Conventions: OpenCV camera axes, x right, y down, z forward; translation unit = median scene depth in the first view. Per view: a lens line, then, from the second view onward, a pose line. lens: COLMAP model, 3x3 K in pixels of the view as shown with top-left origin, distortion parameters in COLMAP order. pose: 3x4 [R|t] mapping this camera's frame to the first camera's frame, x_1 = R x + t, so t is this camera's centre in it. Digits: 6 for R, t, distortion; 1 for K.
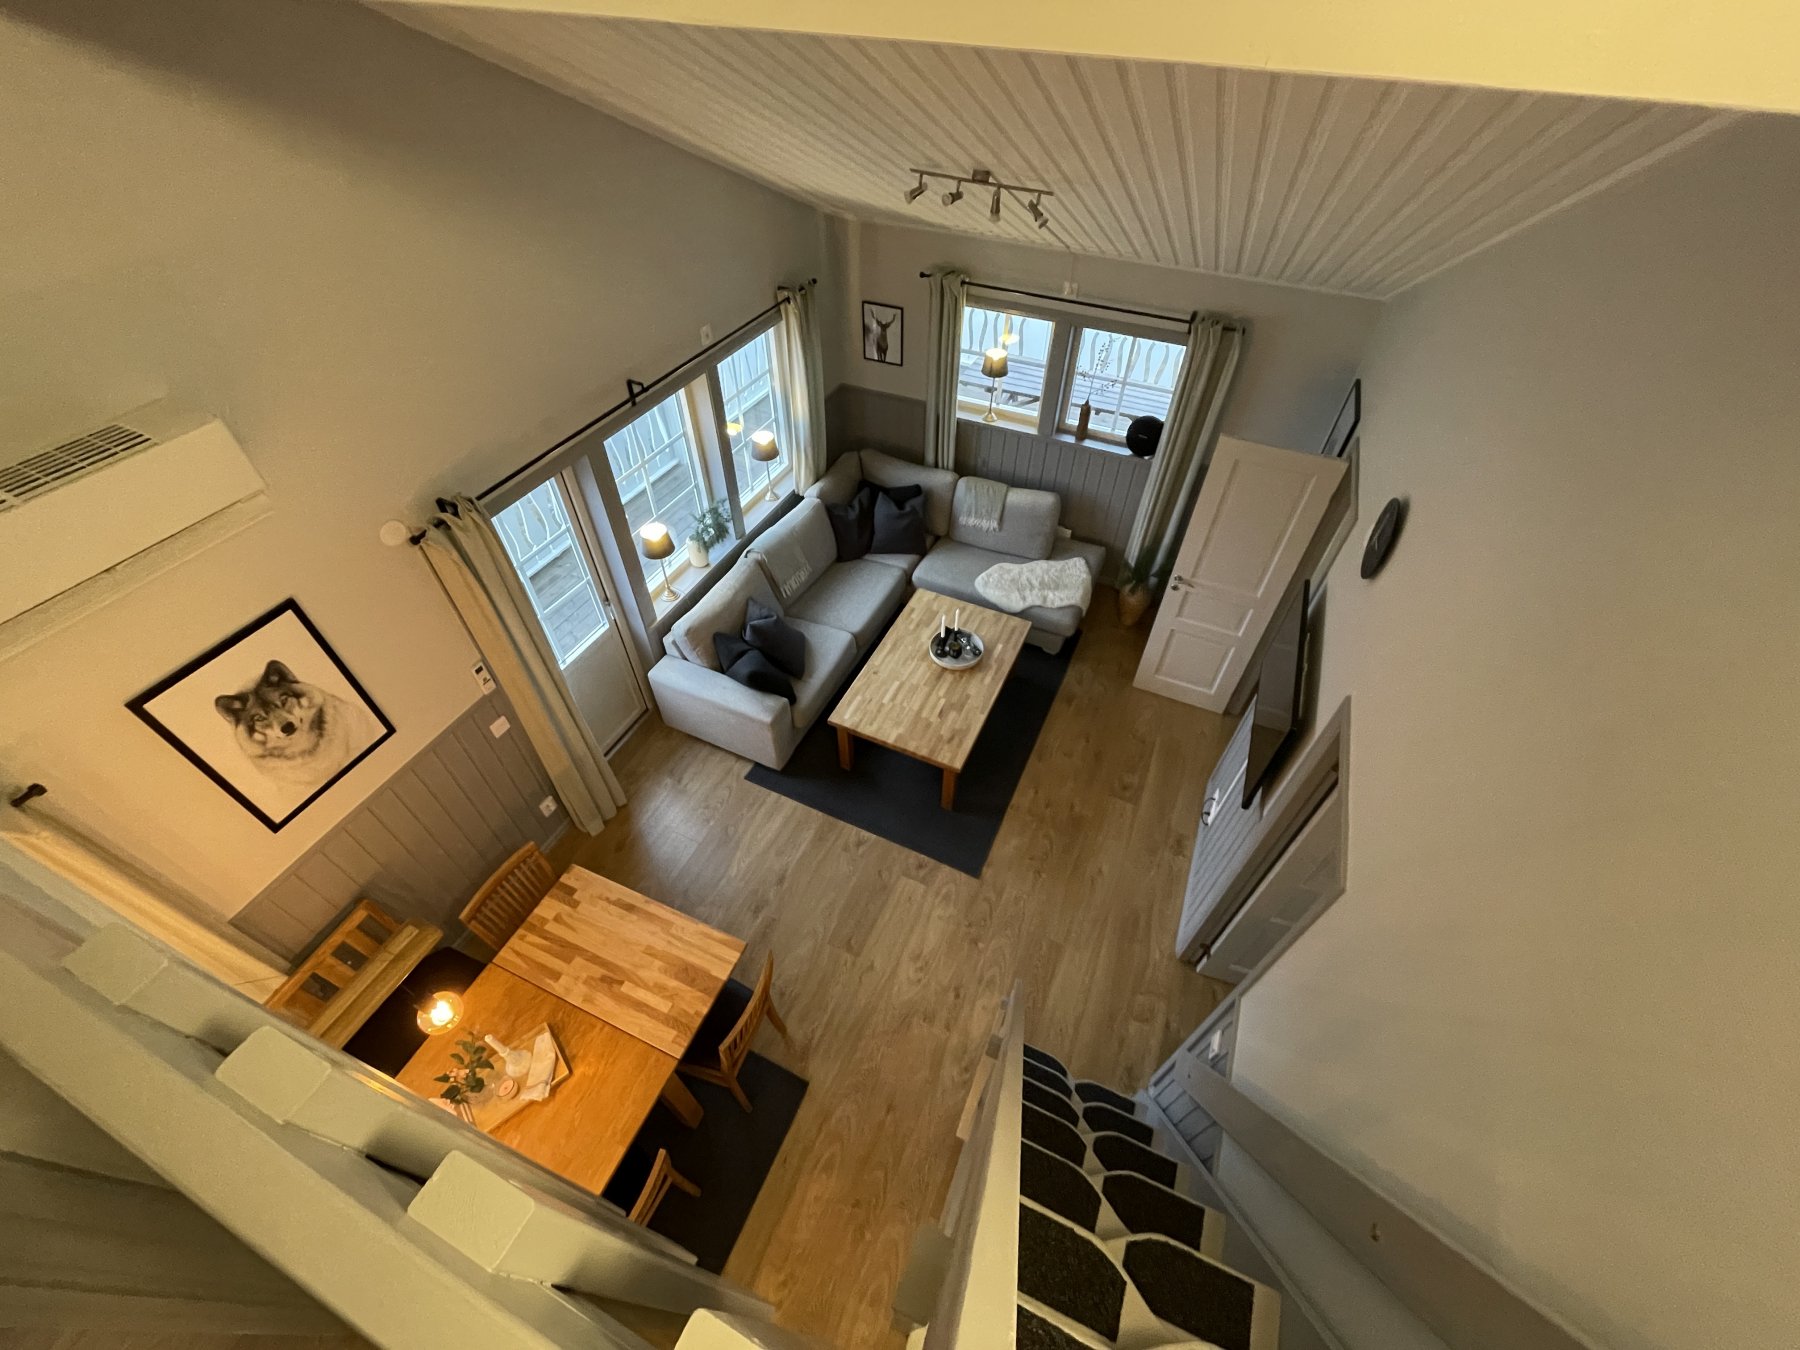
lens RADIAL K [[722.4, 0, 901.1], [0, 722.4, 672.3], [0, 0, 1]] dist [-0.008359, 0.000317]
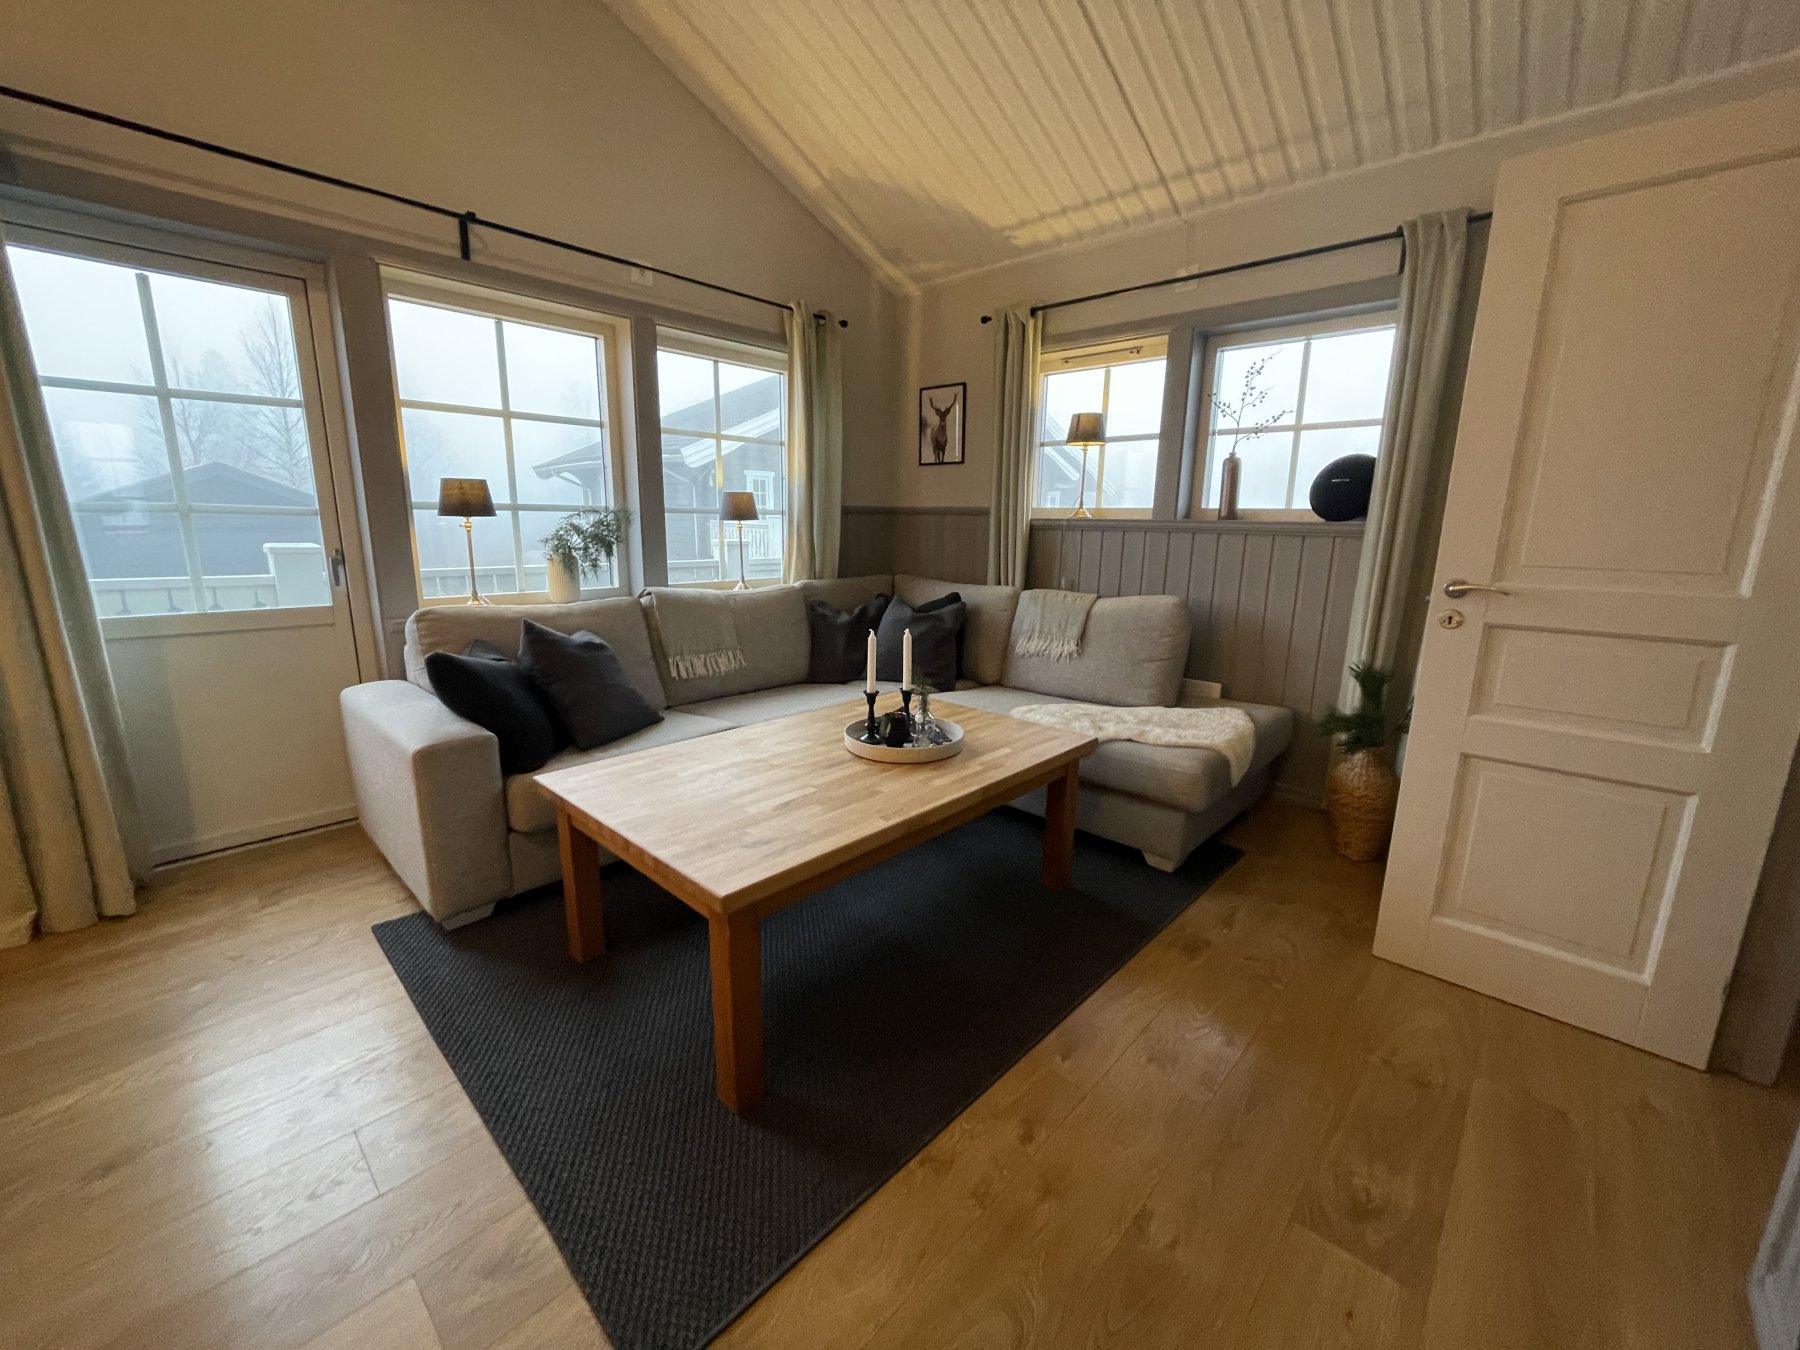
lens RADIAL K [[722.4, 0, 900.3], [0, 722.4, 670.7], [0, 0, 1]] dist [-0.008359, 0.000317]
pose [[0.948964, 0.068846, -0.307778, 0.191583], [-0.231565, 0.814624, -0.531757, 0.158693], [0.214114, 0.575889, 0.788991, 0.564838]]
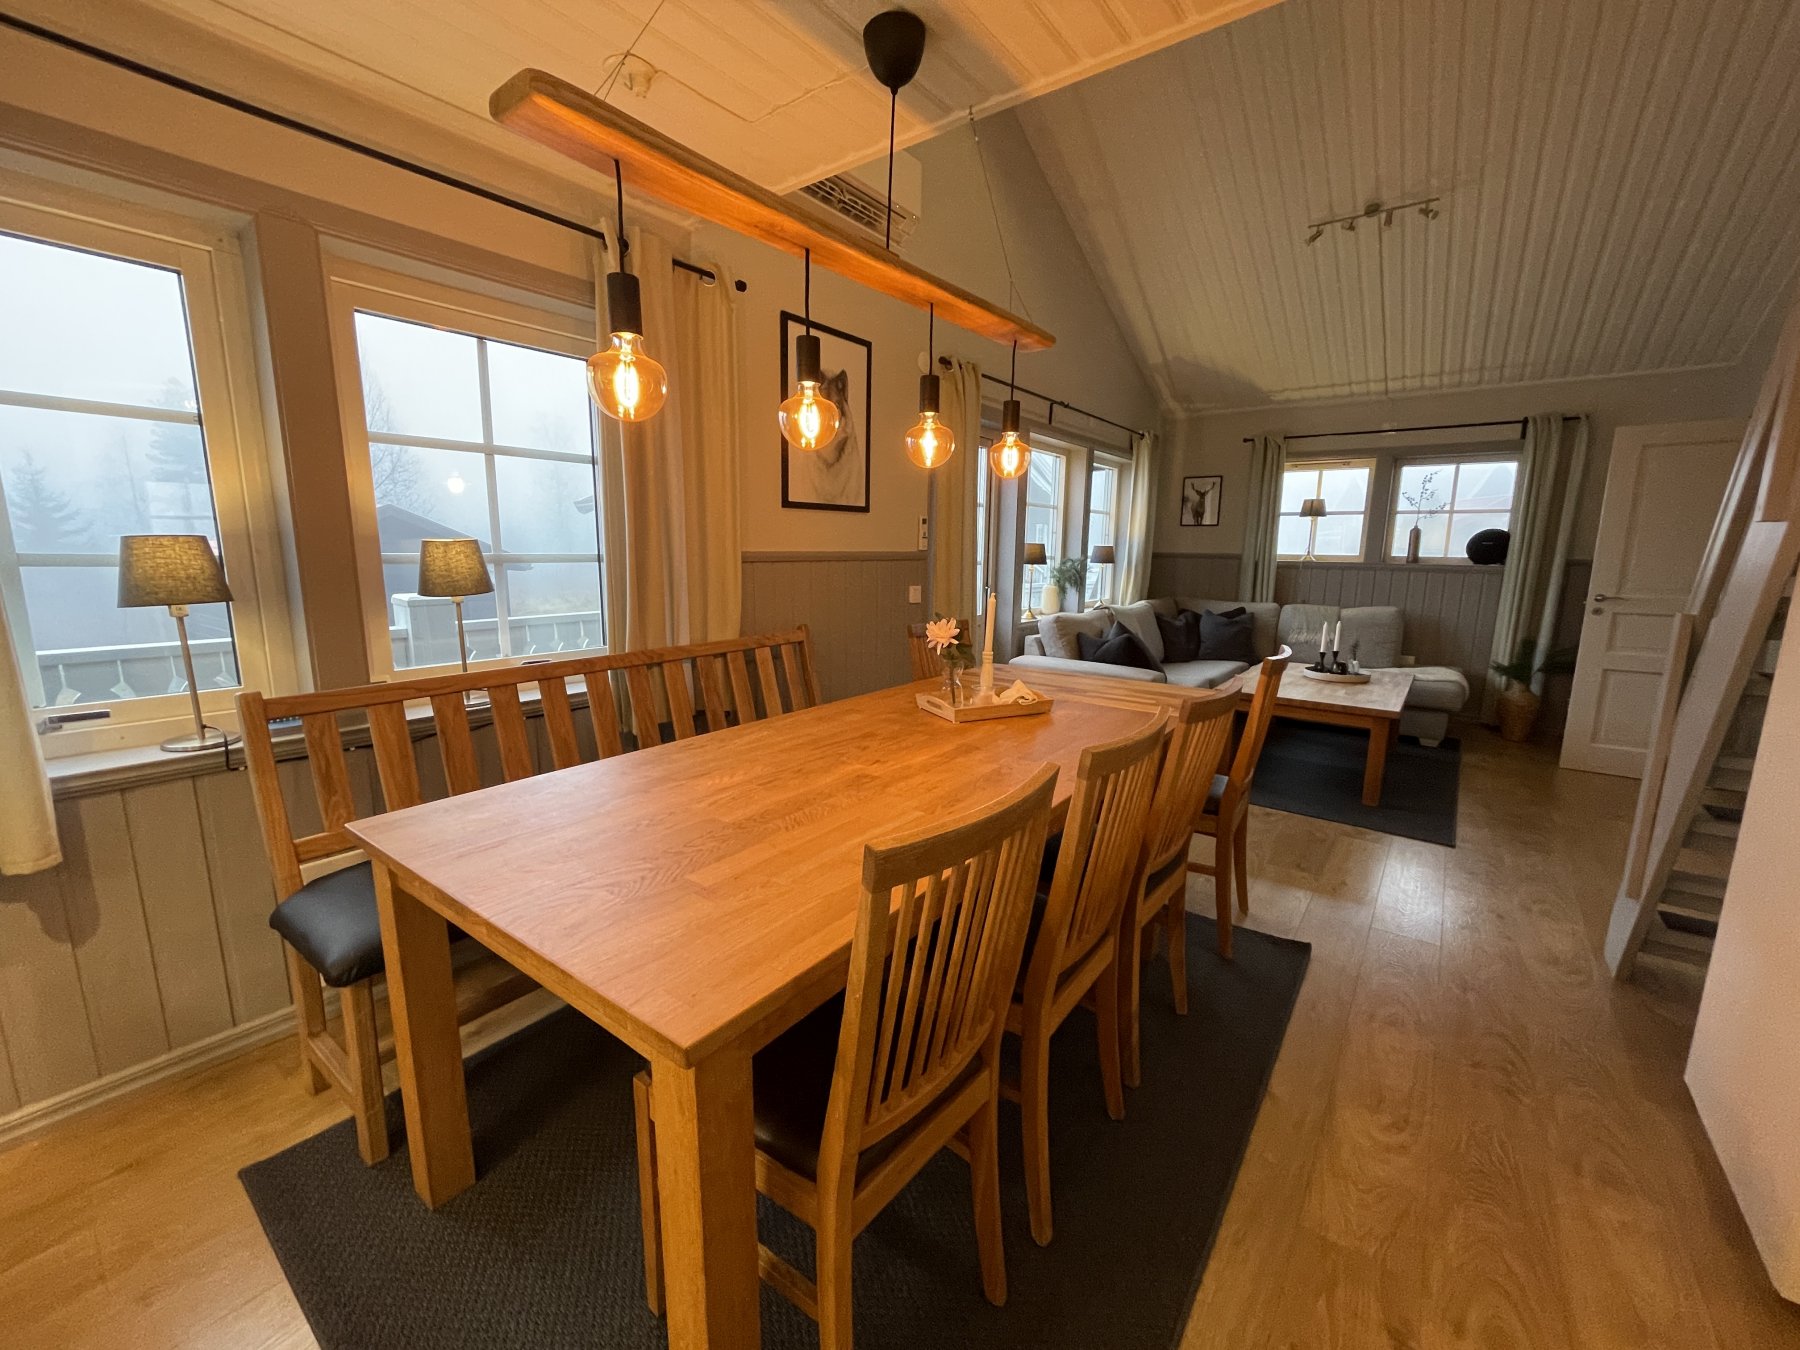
lens RADIAL K [[722.4, 0, 896.9], [0, 722.4, 672.3], [0, 0, 1]] dist [-0.008359, 0.000317]
pose [[0.972920, 0.041443, -0.227398, -0.238067], [-0.168853, 0.799264, -0.576772, 0.539397], [0.157848, 0.599550, 0.784617, 0.171831]]
